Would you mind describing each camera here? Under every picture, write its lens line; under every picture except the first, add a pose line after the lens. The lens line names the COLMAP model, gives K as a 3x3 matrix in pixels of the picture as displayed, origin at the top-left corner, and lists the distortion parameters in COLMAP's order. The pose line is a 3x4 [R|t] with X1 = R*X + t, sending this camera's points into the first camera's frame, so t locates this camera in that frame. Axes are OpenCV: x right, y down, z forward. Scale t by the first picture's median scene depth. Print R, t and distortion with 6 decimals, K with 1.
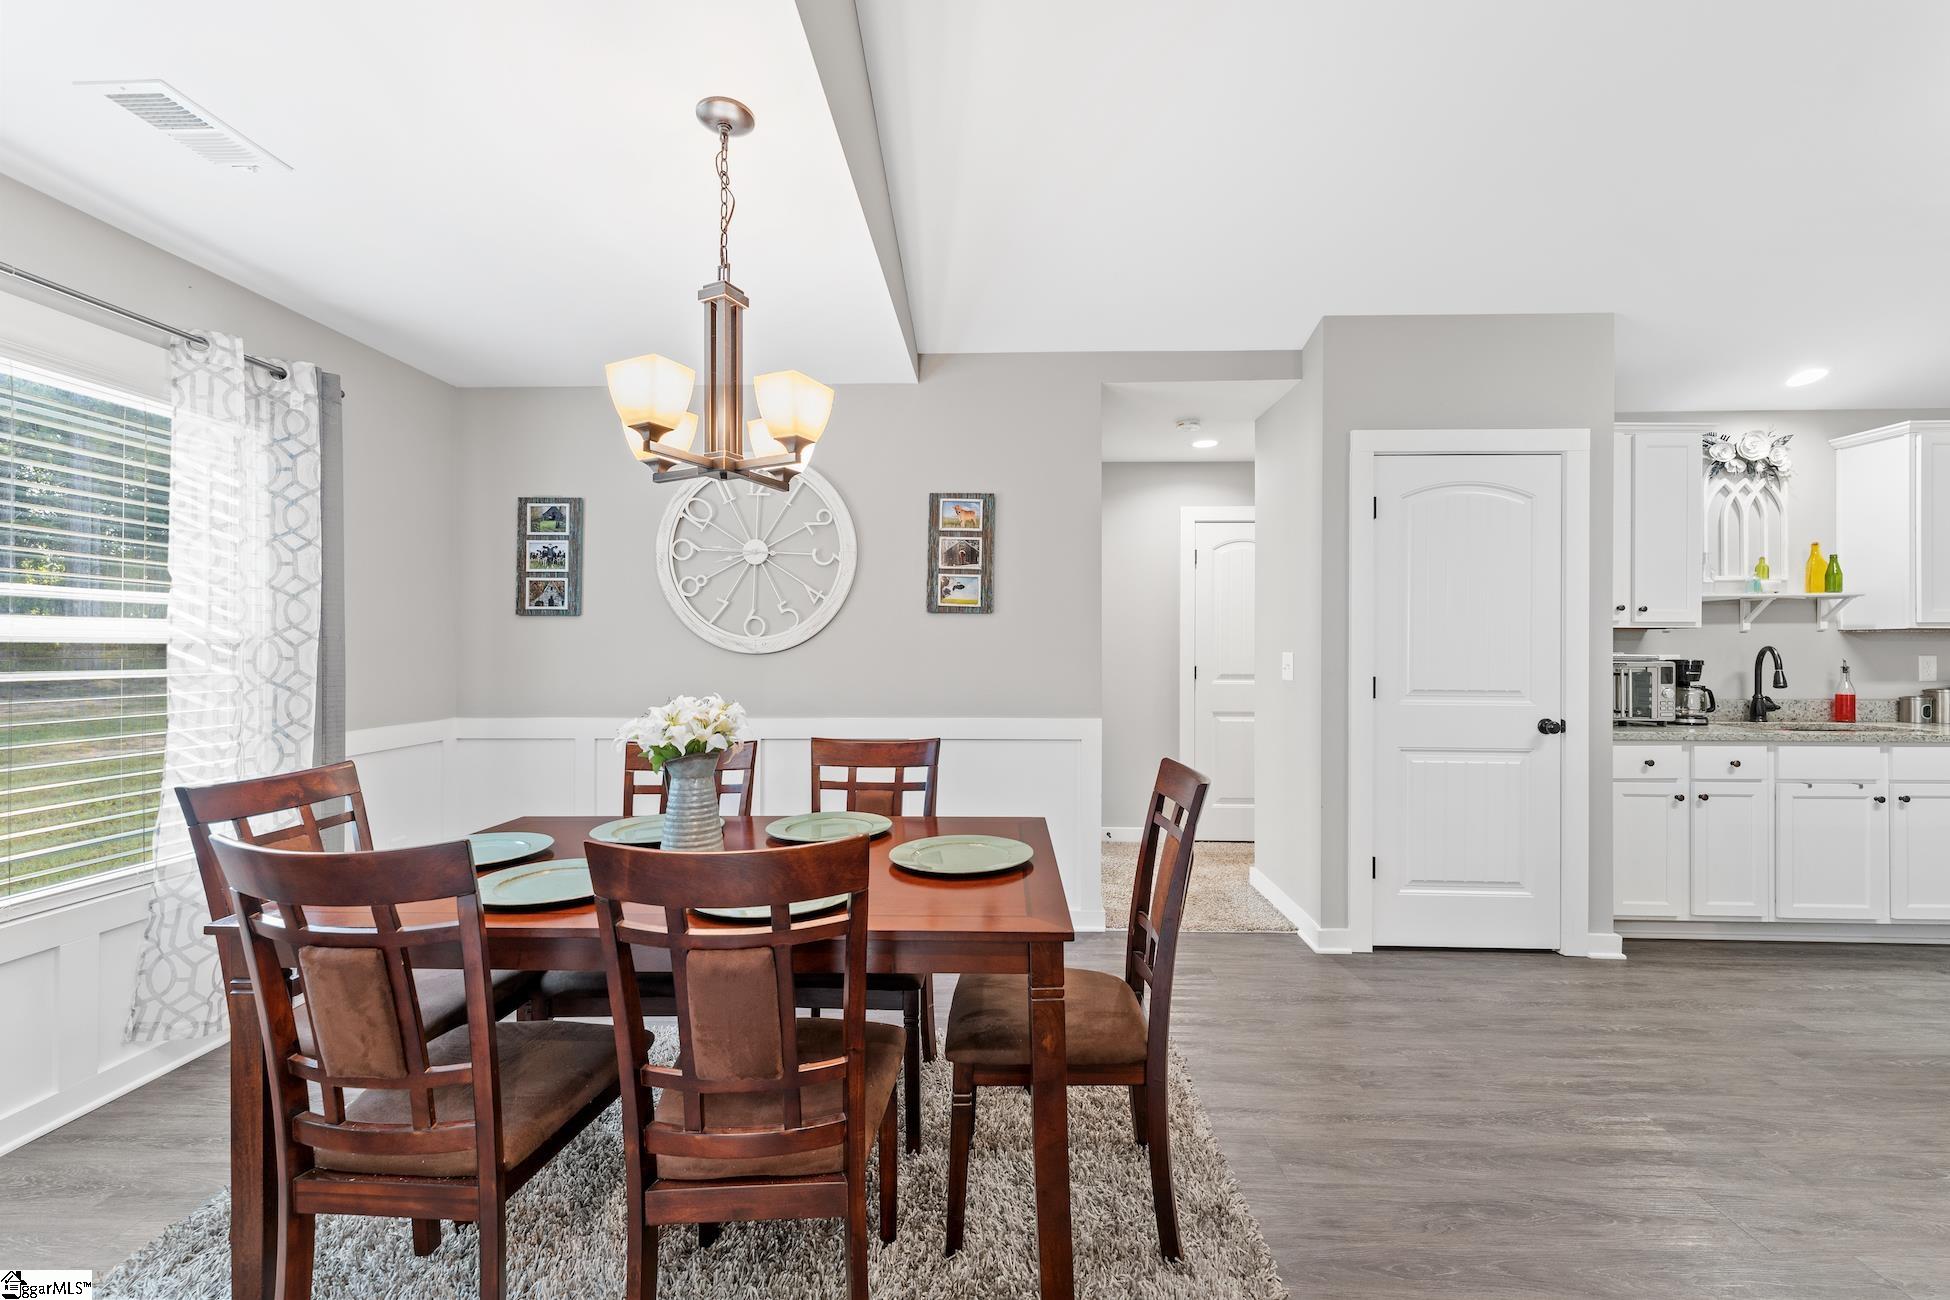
lens RADIAL K [[780.5, 0, 974.3], [0, 780.5, 652.6], [0, 0, 1]] dist [0.002240, -0.000490]
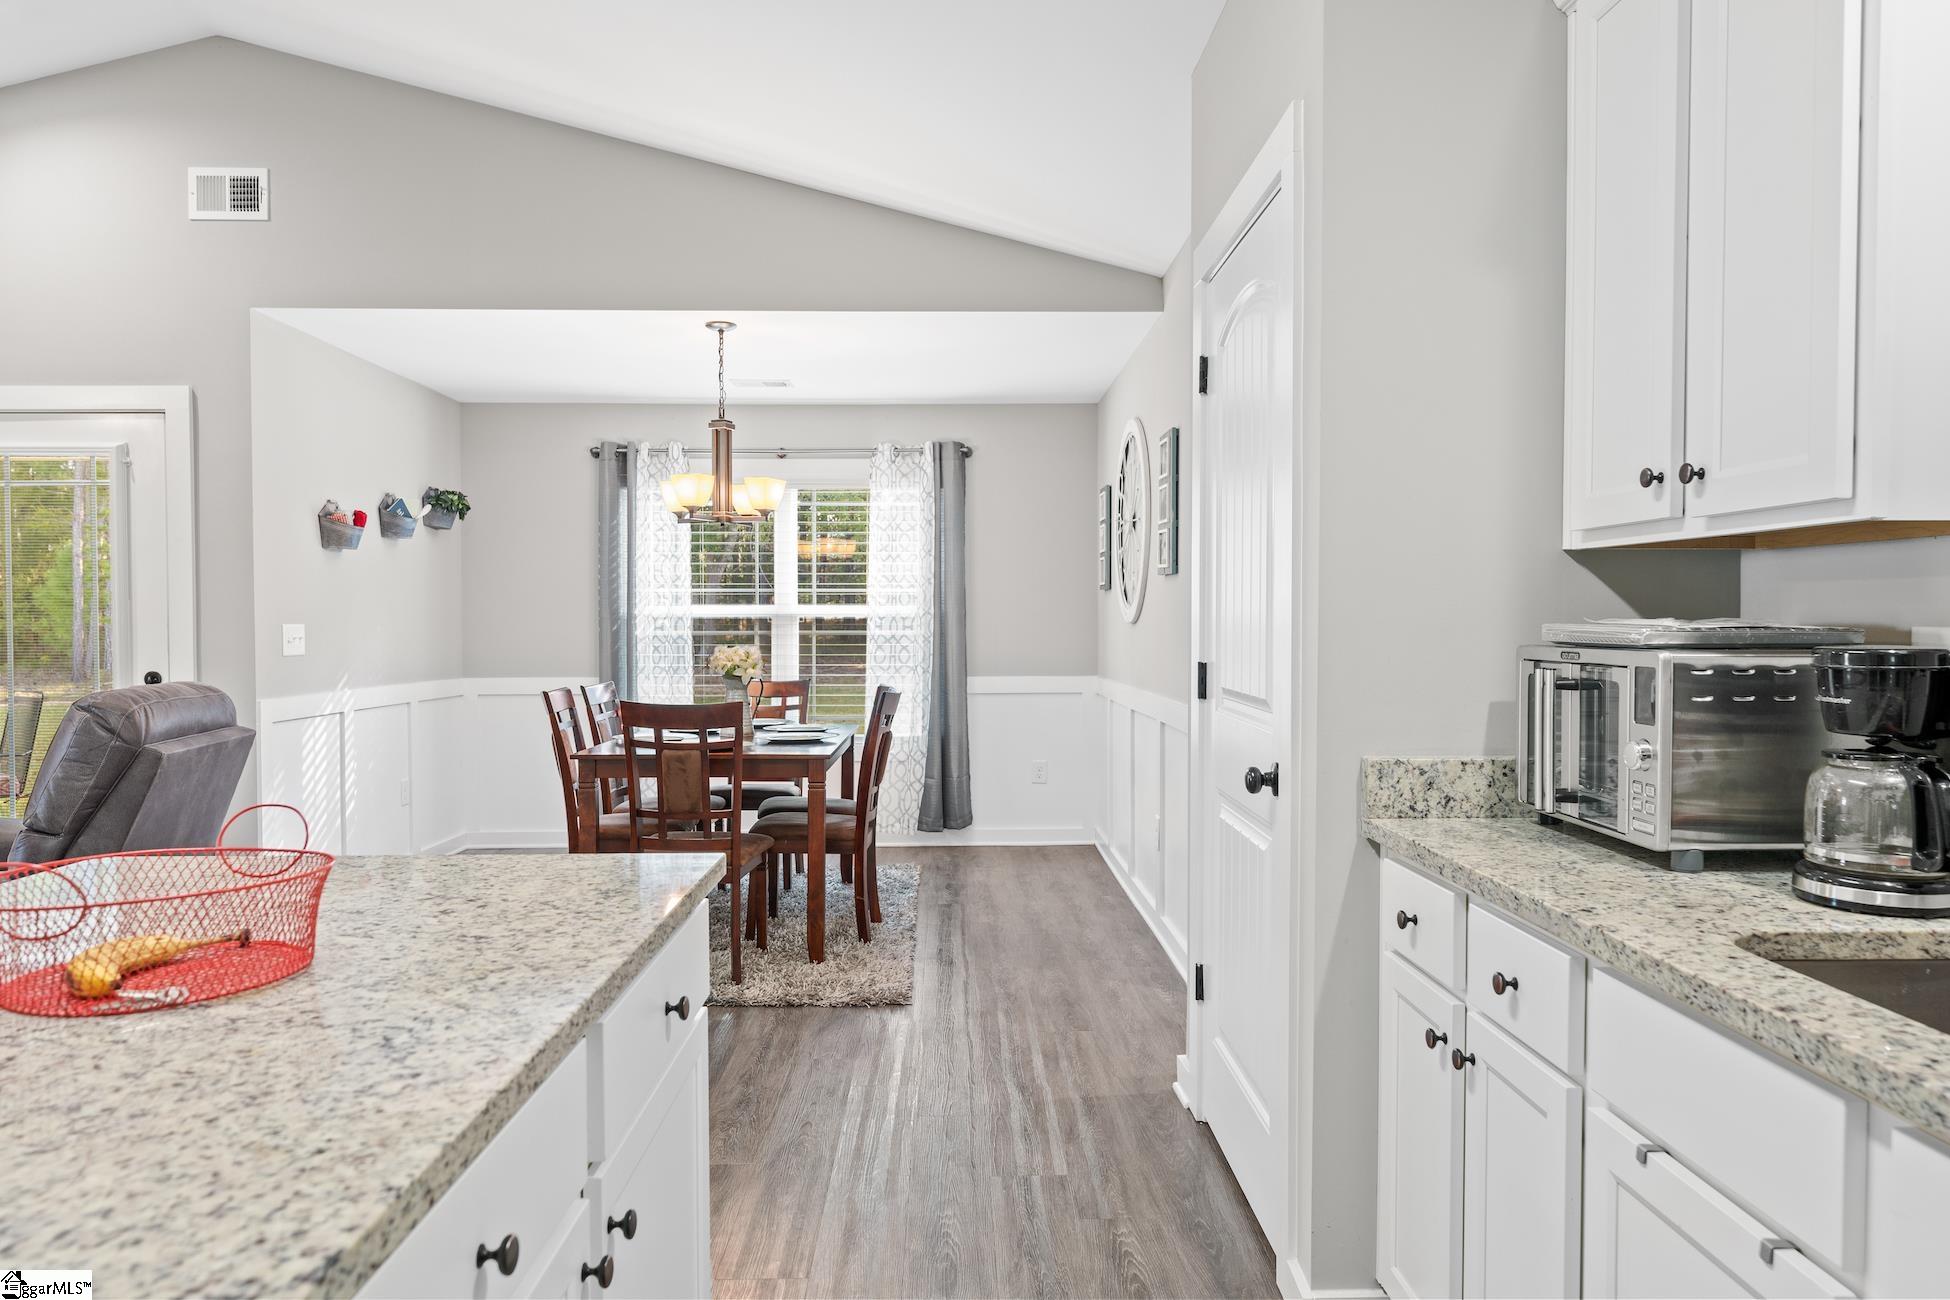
lens RADIAL K [[1282.0, 0, 967.8], [0, 1282.0, 646.0], [0, 0, 1]] dist [0.015143, 0.000651]
pose [[0.050366, 0.017162, -0.998583, 1.358775], [-0.000262, 0.999853, 0.017170, 0.001634], [0.998731, -0.000603, 0.050363, 0.718766]]
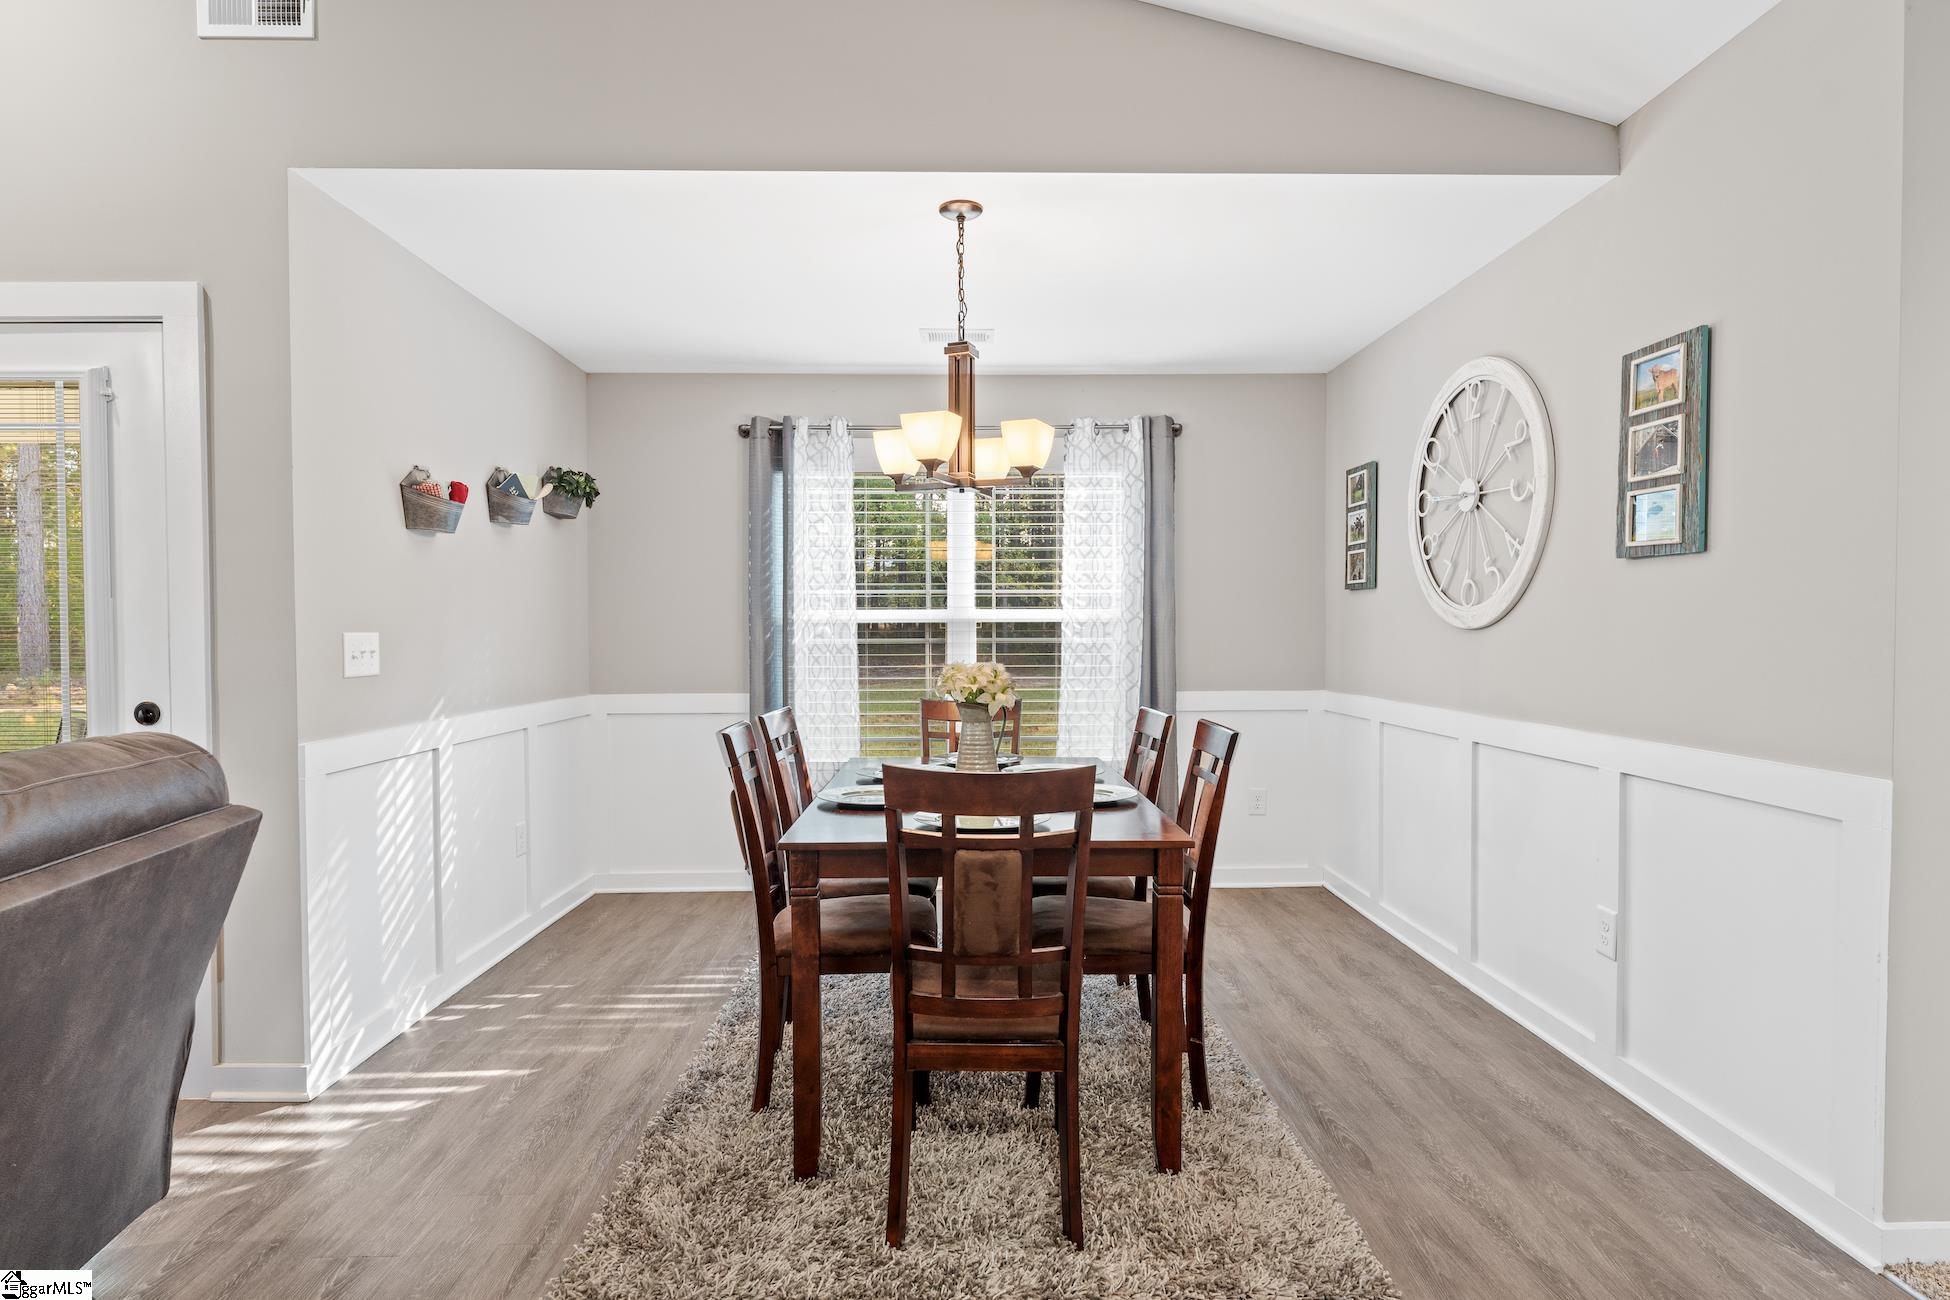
lens RADIAL K [[1008.5, 0, 979.5], [0, 1008.5, 647.1], [0, 0, 1]] dist [0.003291, -0.002429]
pose [[0.055904, 0.016783, -0.998295, 0.680716], [0.002136, 0.999854, 0.016929, 0.001044], [0.998434, -0.003079, 0.055860, 0.473601]]
